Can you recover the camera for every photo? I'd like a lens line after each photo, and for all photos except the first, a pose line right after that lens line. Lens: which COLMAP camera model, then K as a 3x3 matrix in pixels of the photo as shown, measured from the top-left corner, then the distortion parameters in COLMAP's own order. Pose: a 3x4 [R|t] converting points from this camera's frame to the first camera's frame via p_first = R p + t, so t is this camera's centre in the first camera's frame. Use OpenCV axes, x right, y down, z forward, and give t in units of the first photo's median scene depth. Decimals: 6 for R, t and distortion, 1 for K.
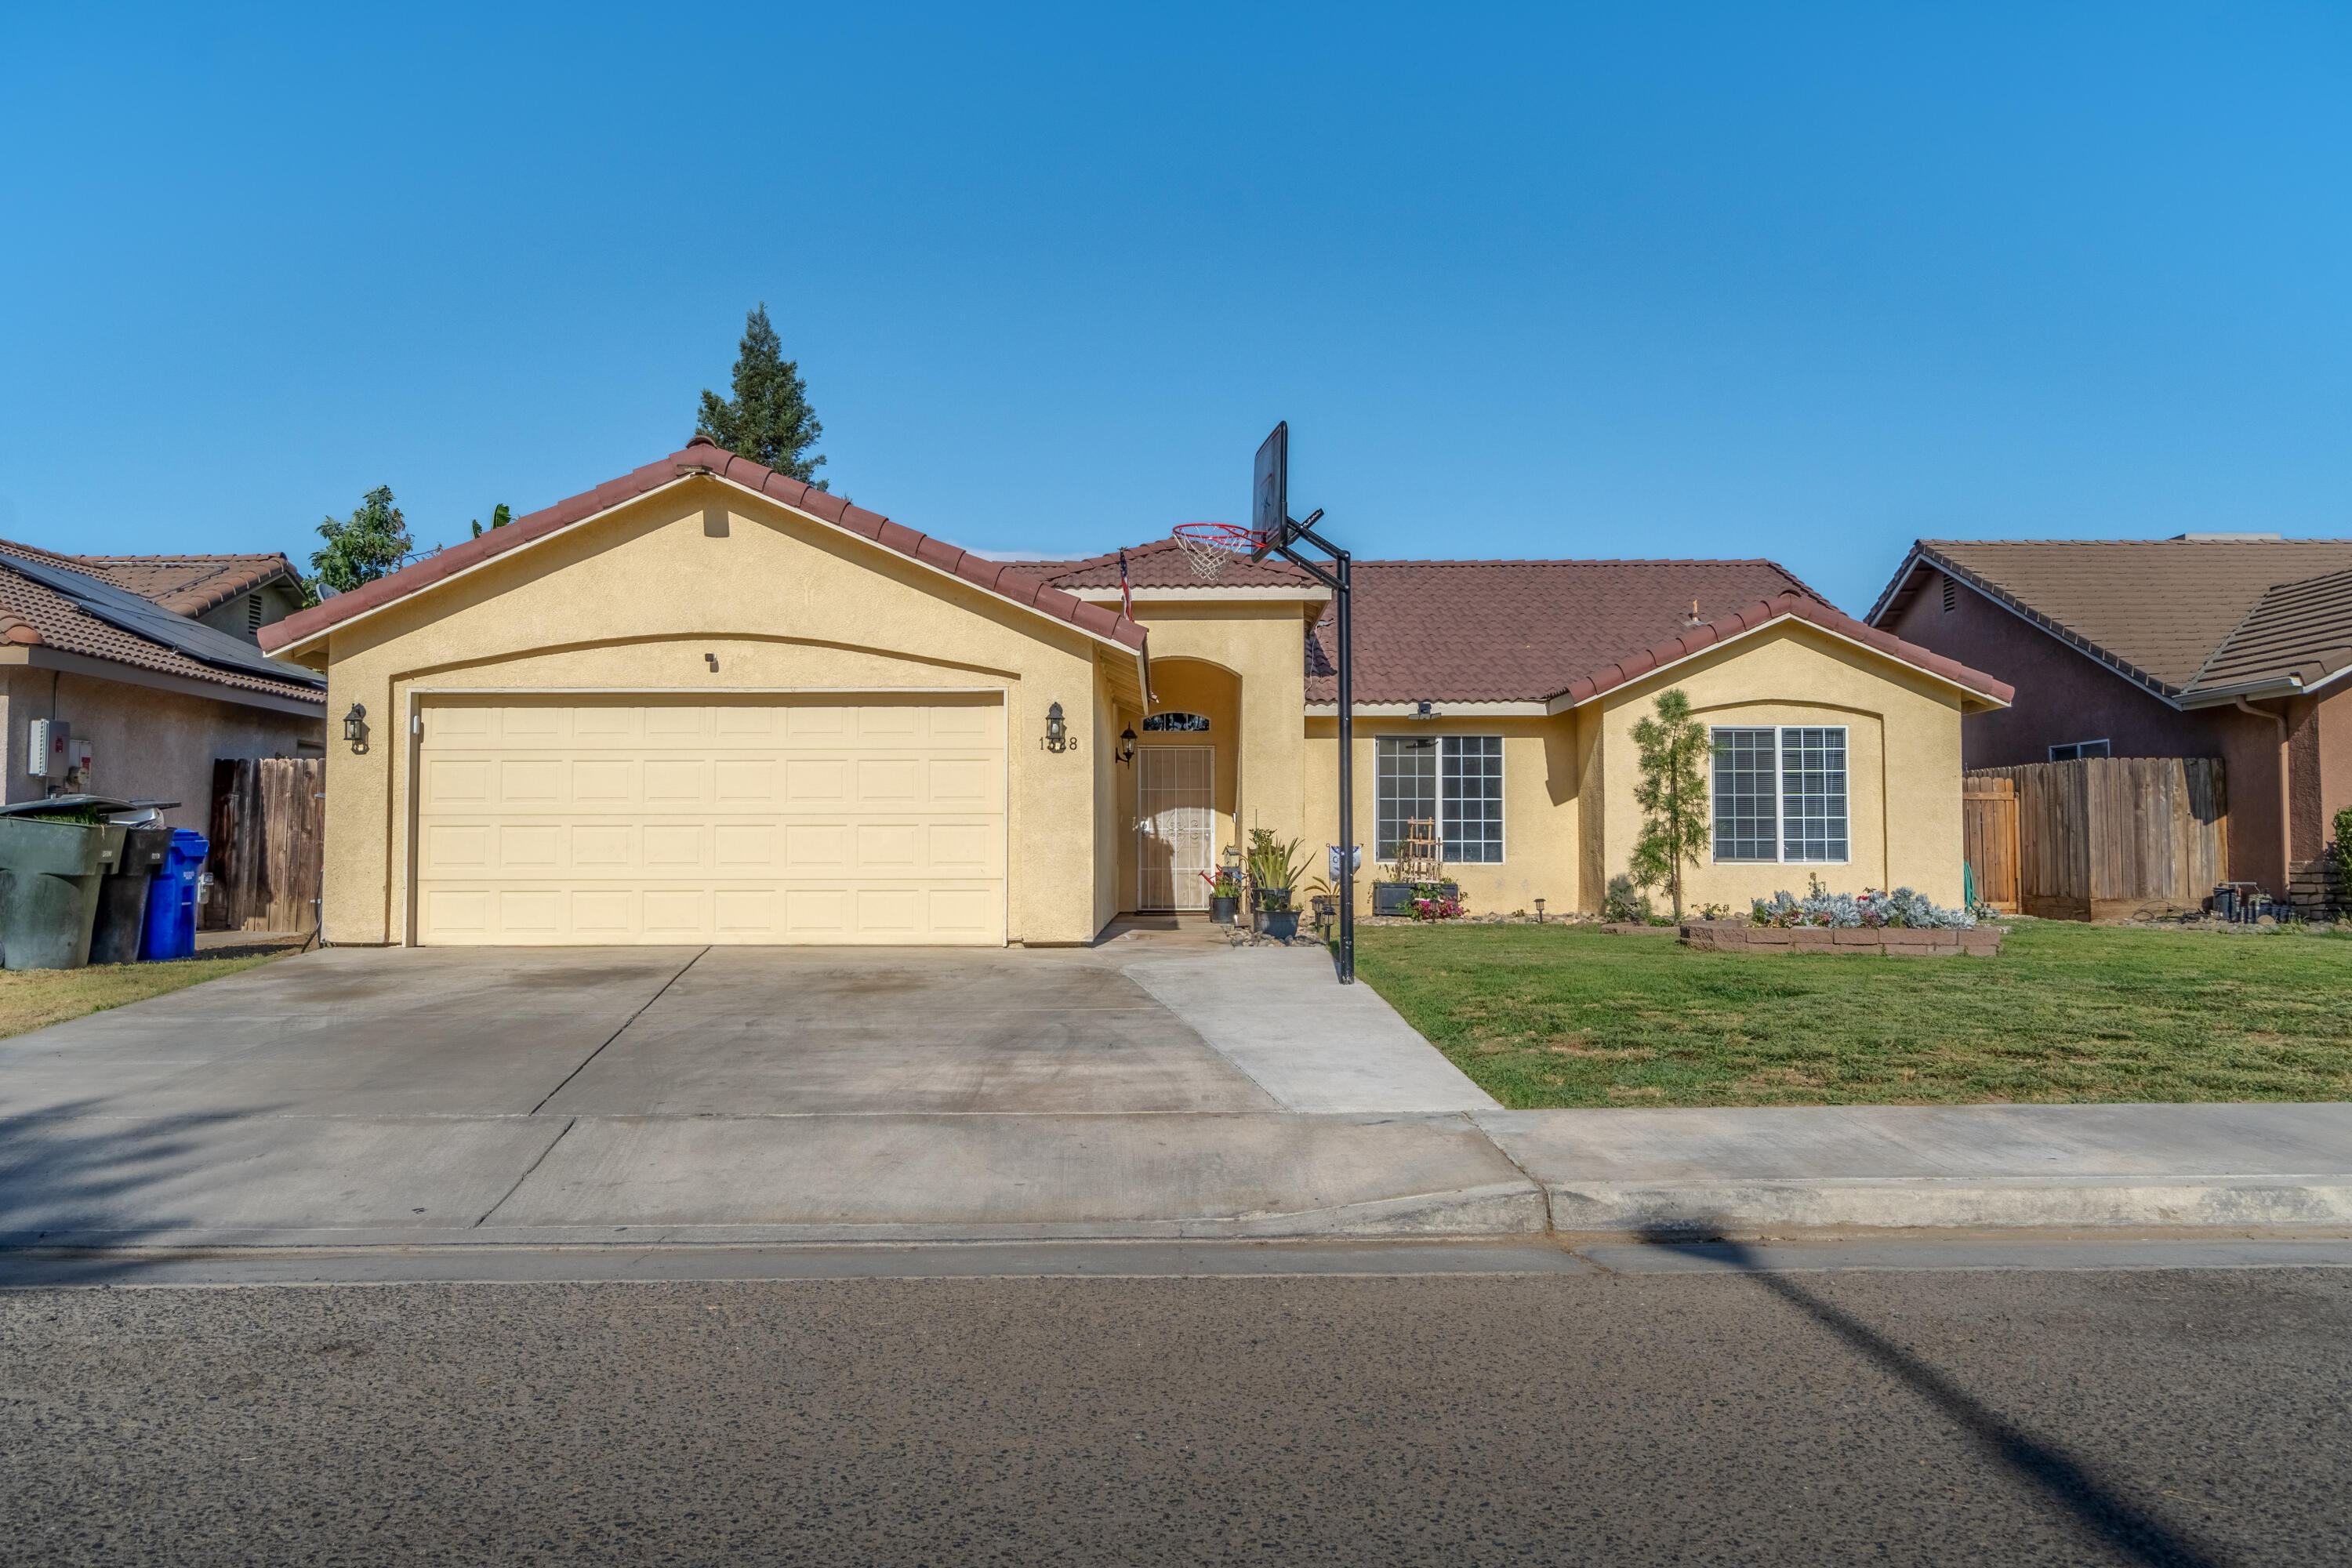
lens RADIAL K [[1849.5, 0, 1179.3], [0, 1849.5, 783.5], [0, 0, 1]] dist [0.005349, -0.000746]
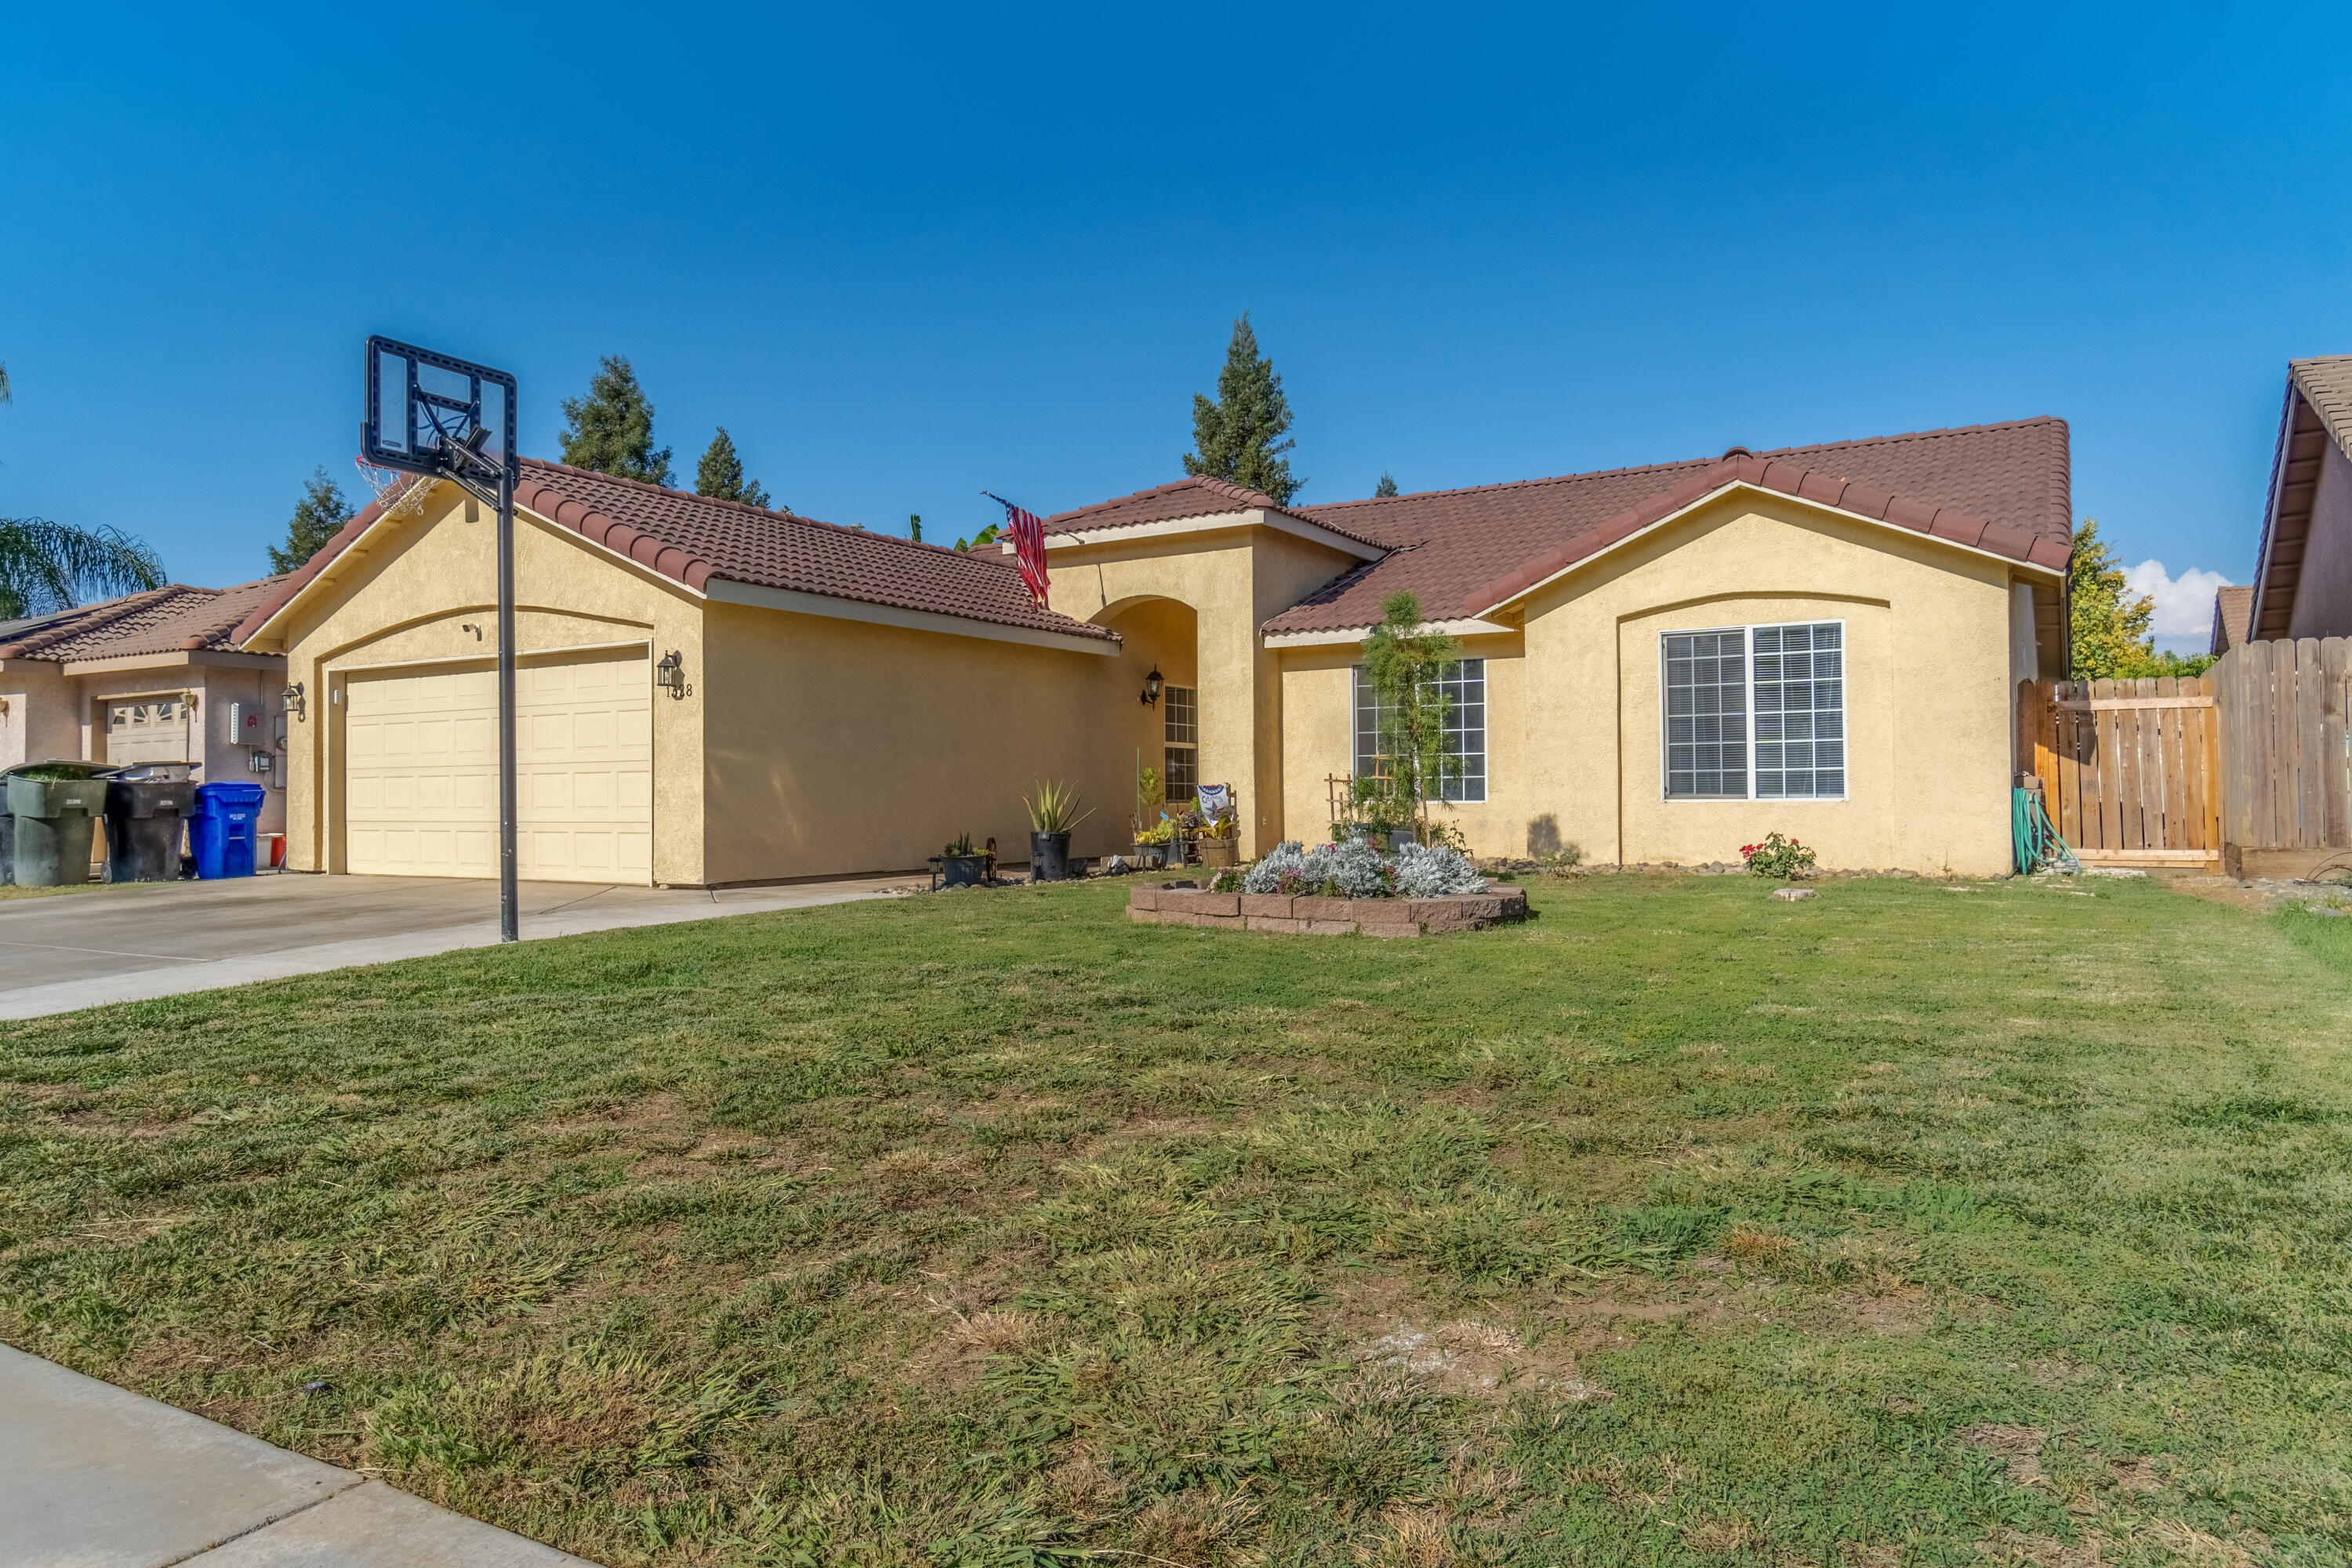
lens RADIAL K [[1514.2, 0, 1169.1], [0, 1514.2, 788.3], [0, 0, 1]] dist [0.009805, -0.000161]
pose [[0.848010, -0.009041, -0.529903, 0.456191], [0.029235, 0.999130, 0.029739, 0.011477], [0.529173, -0.040710, 0.847537, 0.320496]]
